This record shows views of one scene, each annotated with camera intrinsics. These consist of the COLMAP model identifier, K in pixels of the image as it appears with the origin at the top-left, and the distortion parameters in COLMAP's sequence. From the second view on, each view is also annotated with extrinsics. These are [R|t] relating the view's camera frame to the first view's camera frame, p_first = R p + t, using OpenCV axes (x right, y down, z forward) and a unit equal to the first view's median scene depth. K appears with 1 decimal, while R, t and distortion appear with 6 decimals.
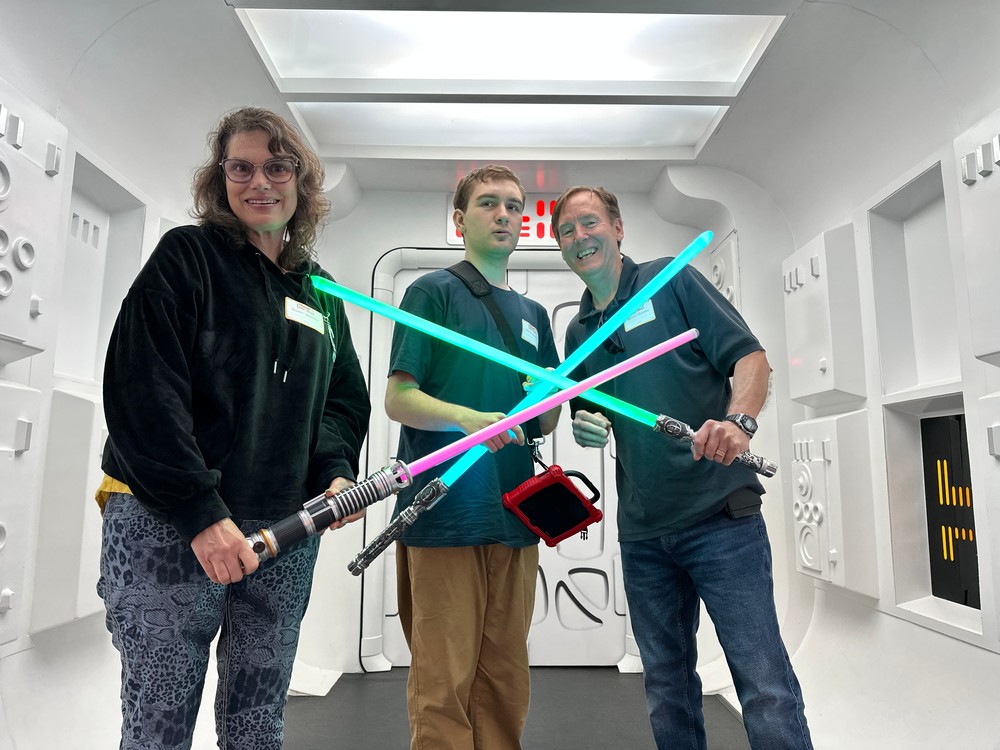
lens RADIAL K [[718.7, 0, 500.4], [0, 718.7, 372.3], [0, 0, 1]] dist [0.046013, -0.060143]
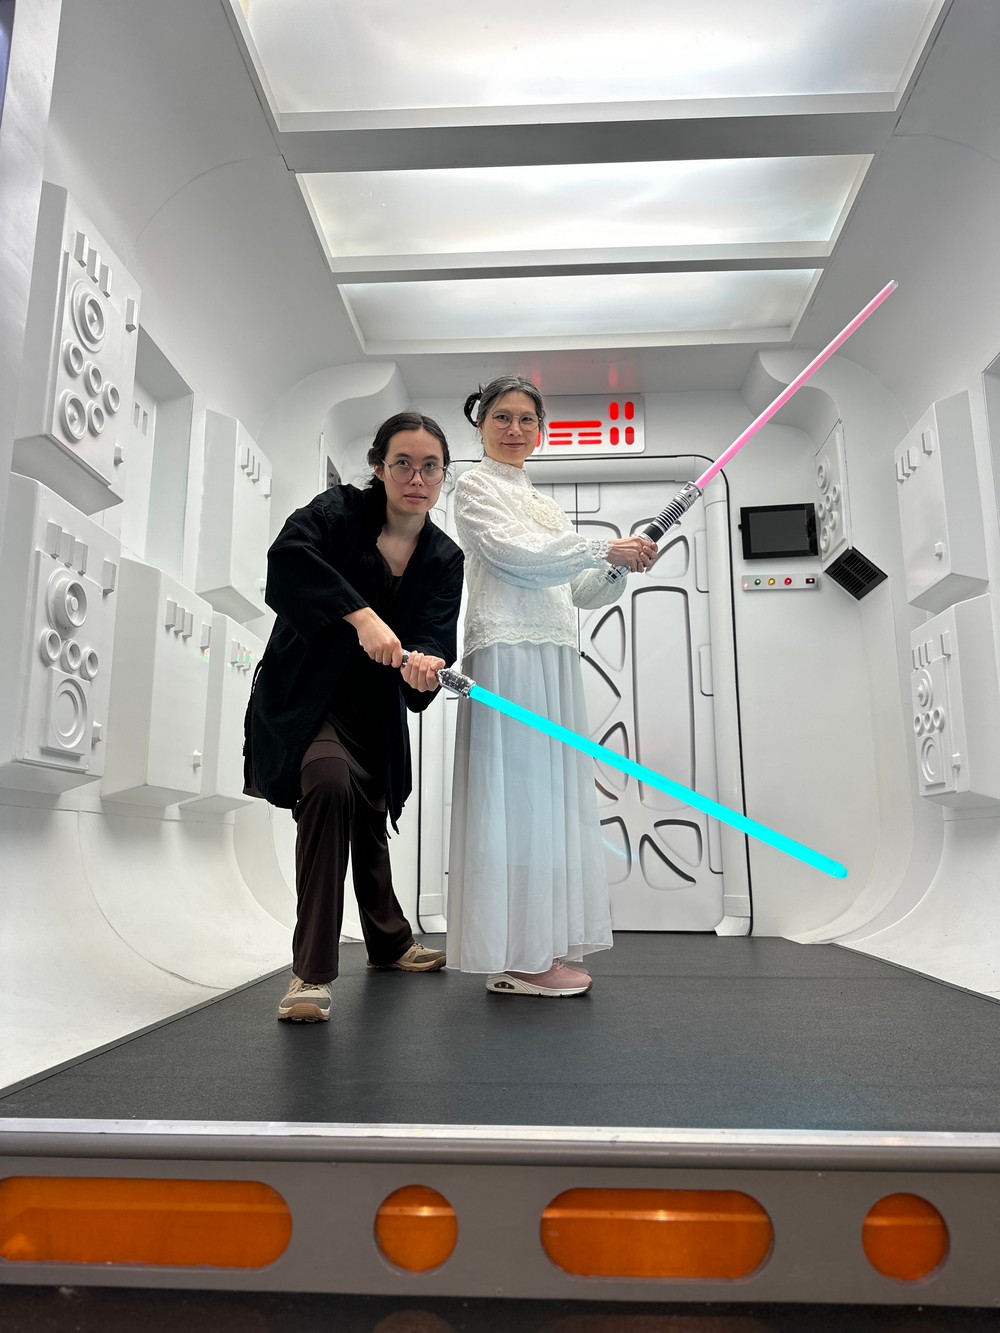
lens RADIAL K [[958.0, 0, 503.7], [0, 958.0, 679.6], [0, 0, 1]] dist [0.046013, -0.060143]
pose [[0.998262, -0.016957, -0.056432, -0.021105], [0.014358, 0.998832, -0.046137, 0.189315], [0.057149, 0.045247, 0.997340, -0.193694]]
